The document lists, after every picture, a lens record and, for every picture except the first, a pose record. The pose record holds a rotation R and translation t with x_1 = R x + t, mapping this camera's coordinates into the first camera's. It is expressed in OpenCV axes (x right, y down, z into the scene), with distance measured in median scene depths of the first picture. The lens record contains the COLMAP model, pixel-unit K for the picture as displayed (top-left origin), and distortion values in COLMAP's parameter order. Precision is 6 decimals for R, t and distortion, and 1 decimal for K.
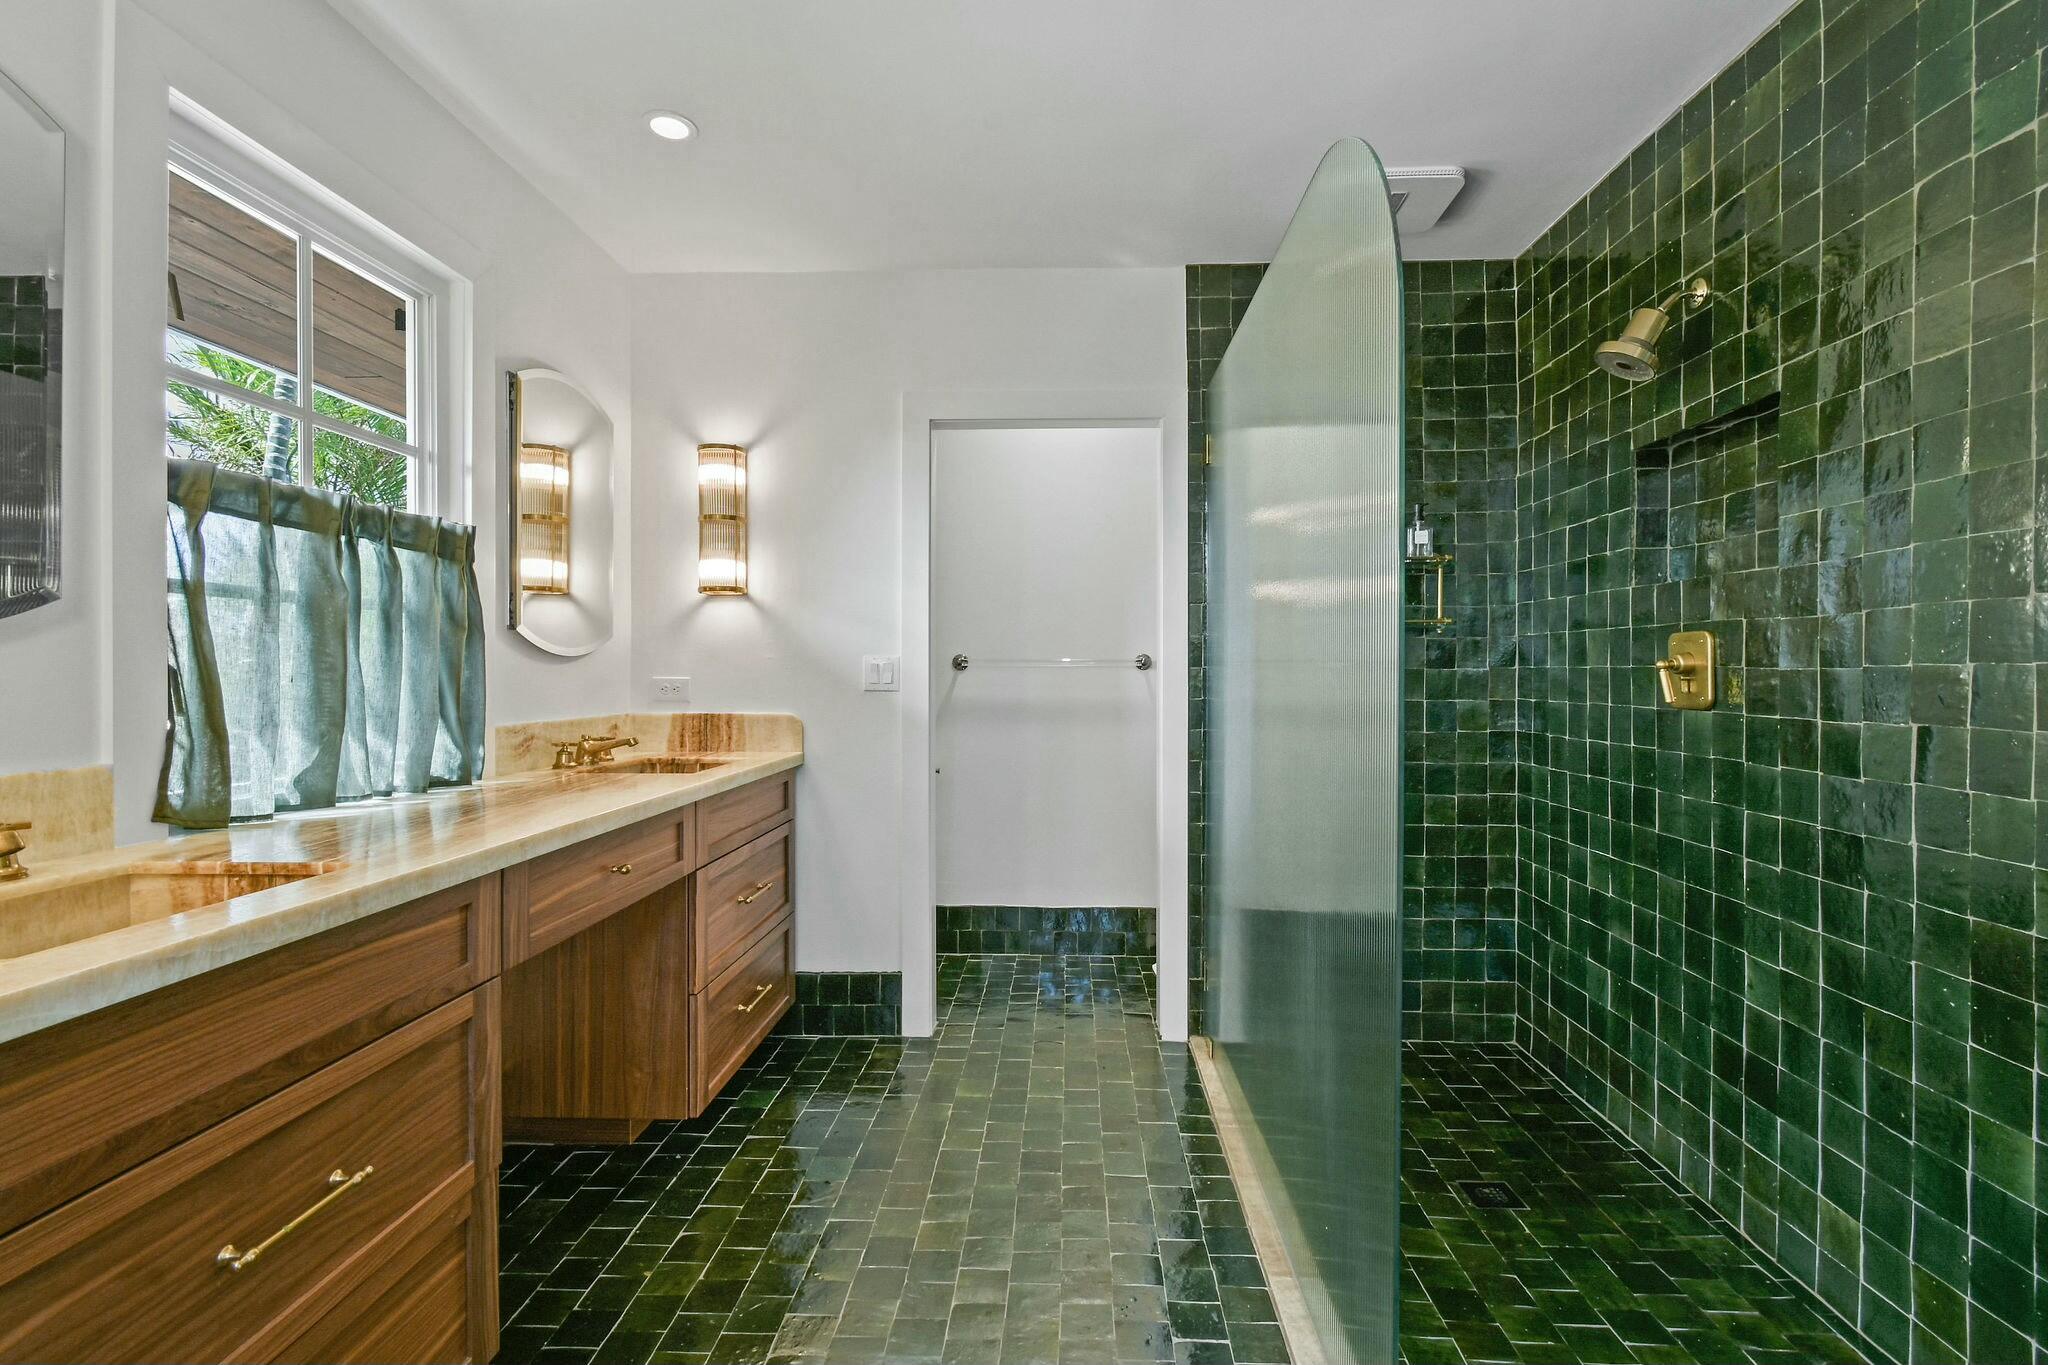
lens RADIAL K [[929.1, 0, 1017.5], [0, 929.1, 675.4], [0, 0, 1]] dist [0.001493, -0.000020]
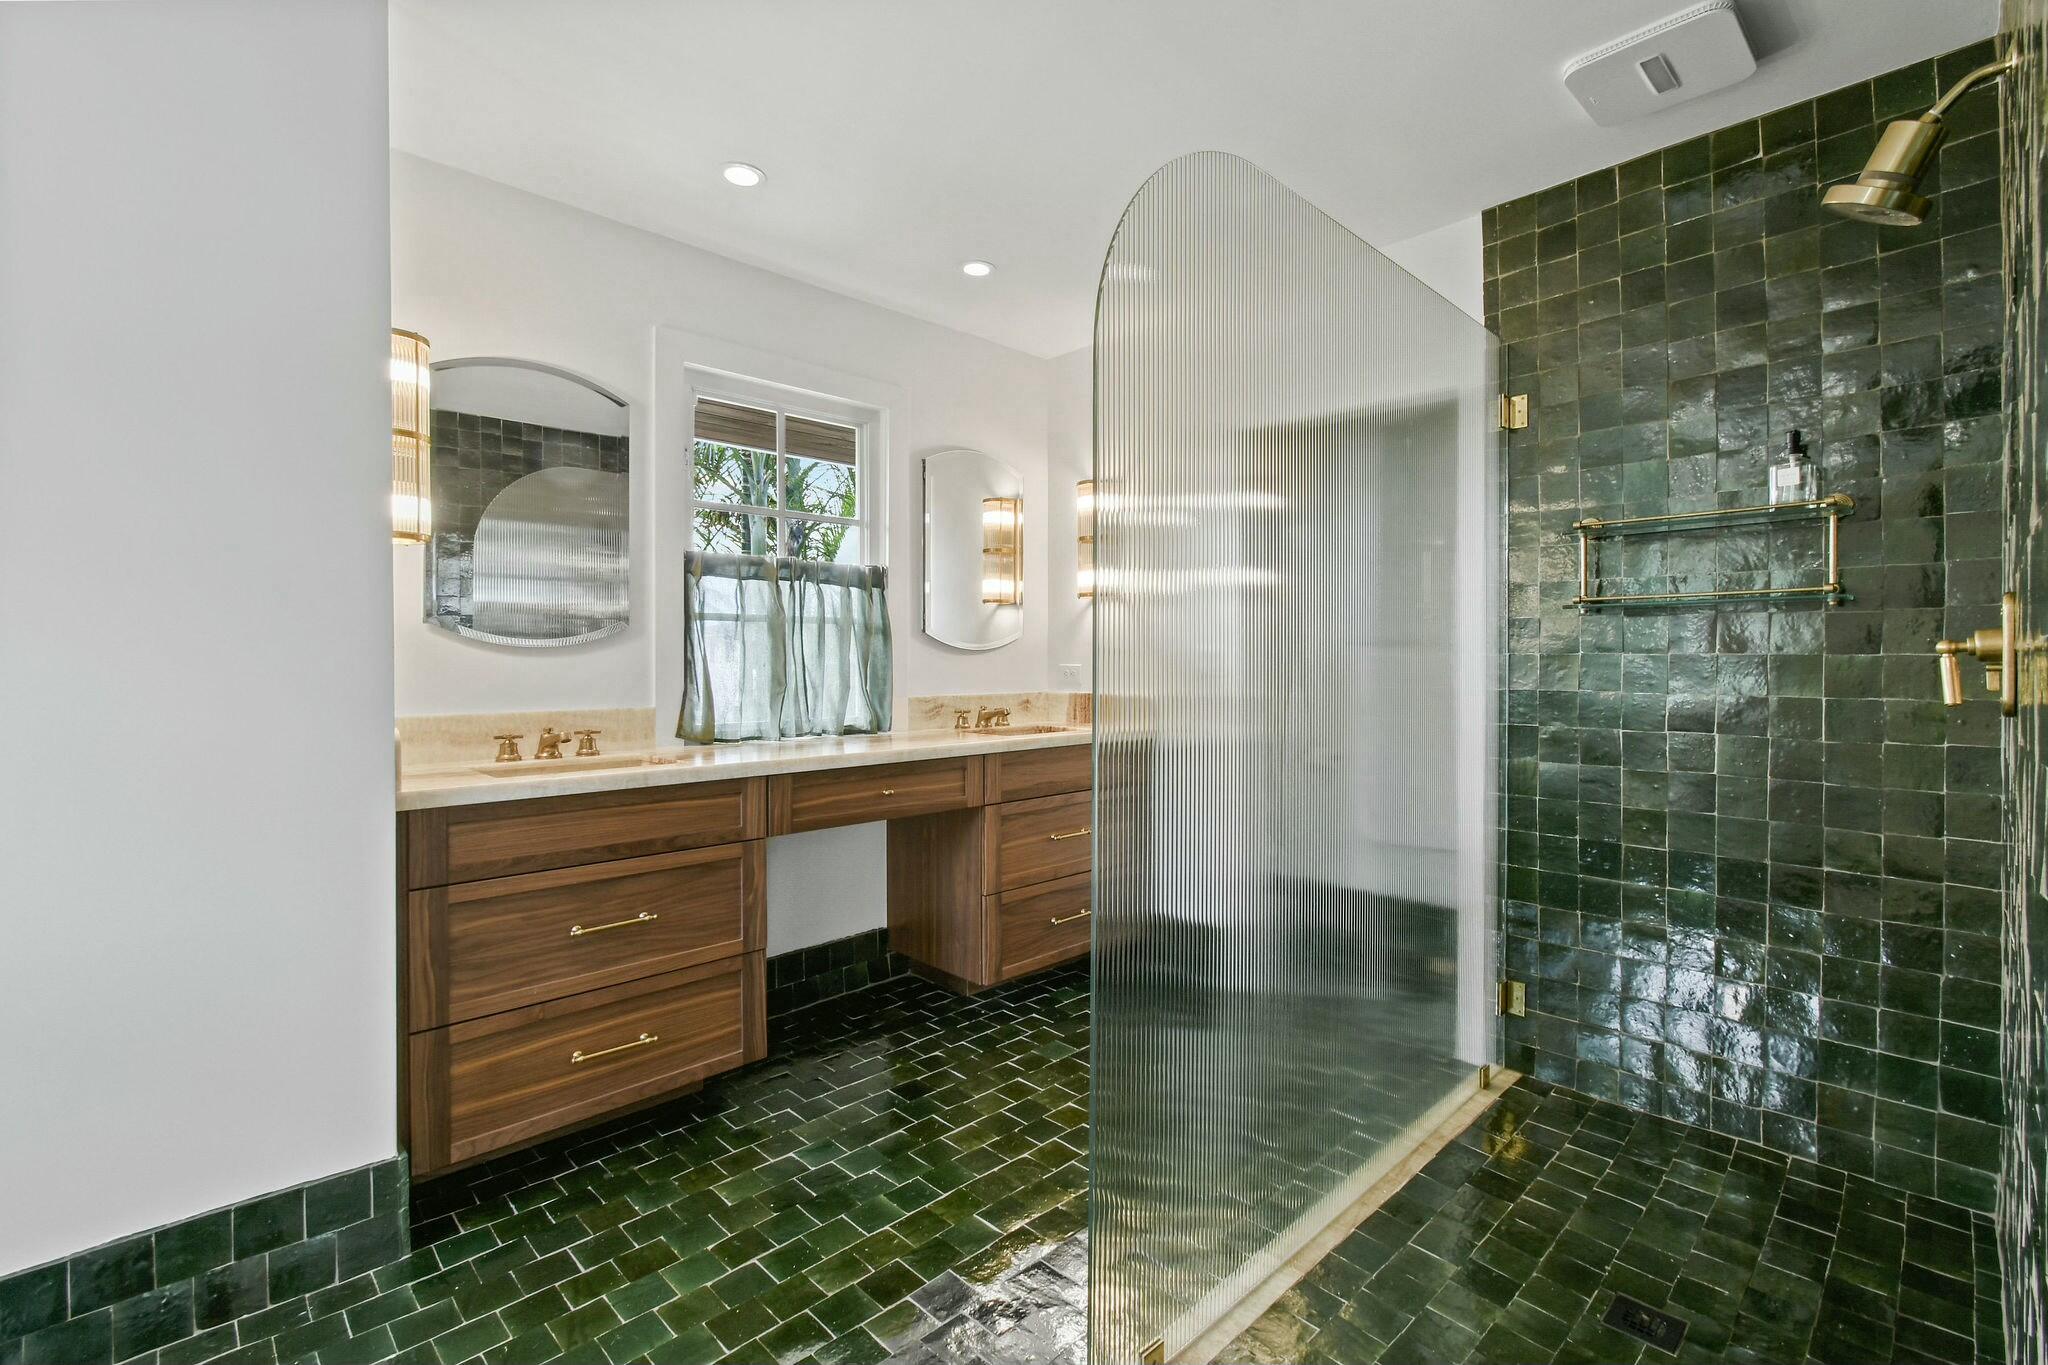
lens RADIAL K [[887.3, 0, 1035.6], [0, 887.3, 662.0], [0, 0, 1]] dist [0.002564, 0.000184]
pose [[0.734139, -0.000734, -0.678999, 0.602296], [0.000288, 1.000000, -0.000770, -0.000713], [0.679000, 0.000370, 0.734139, 0.088012]]
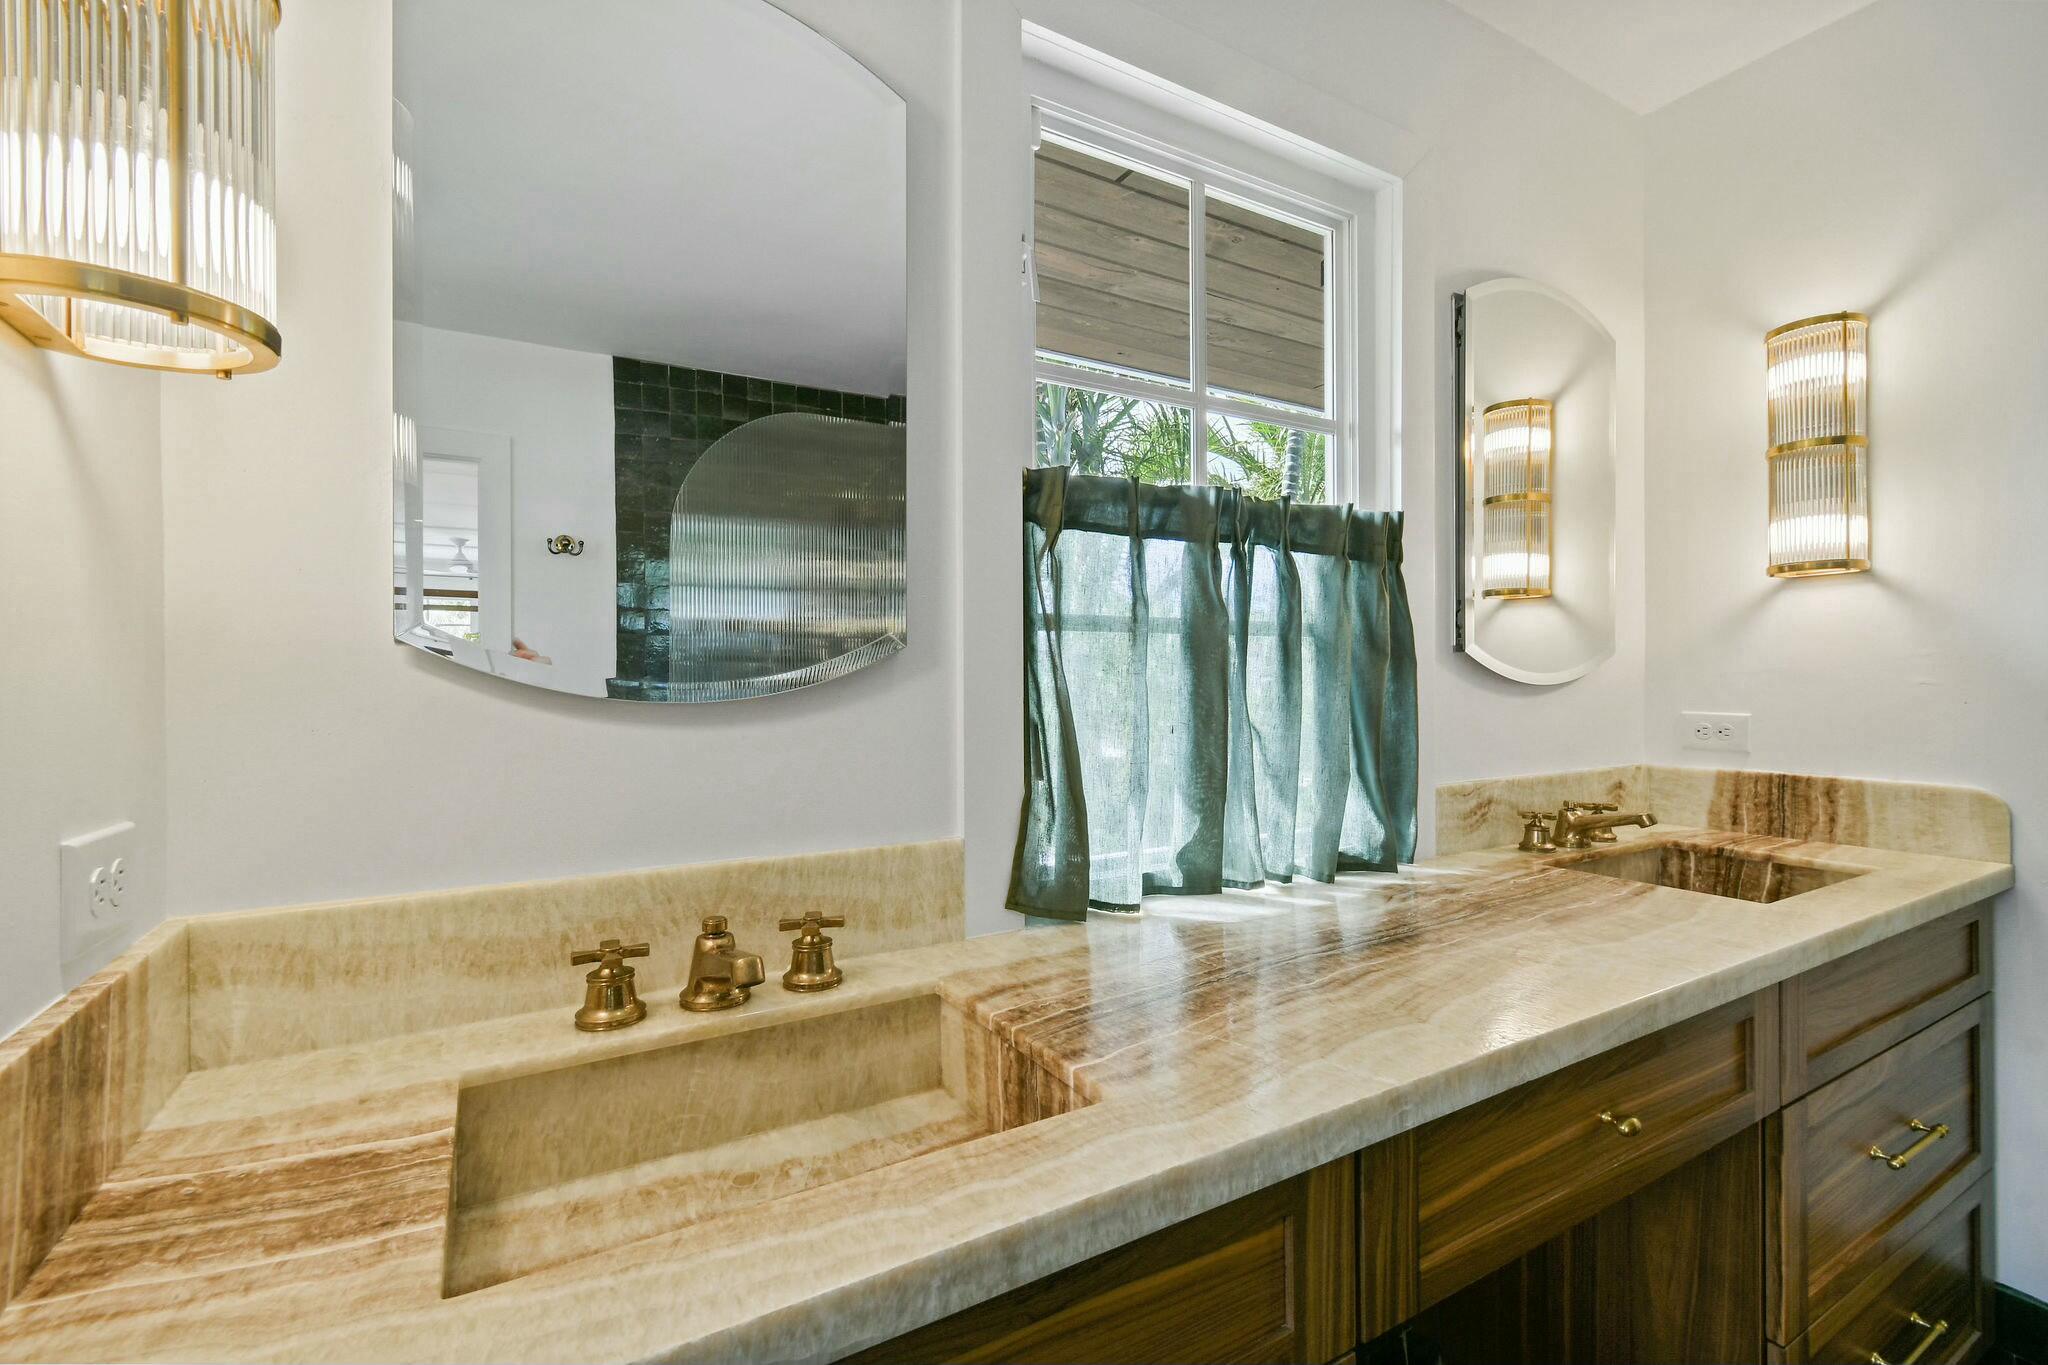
lens RADIAL K [[903.3, 0, 1049.5], [0, 903.3, 683.6], [0, 0, 1]] dist [0.000886, 0.000158]
pose [[0.556849, -0.001067, -0.830613, -0.154527], [0.003993, 0.999991, 0.001392, -0.029444], [0.830604, -0.004092, 0.556848, 0.382184]]
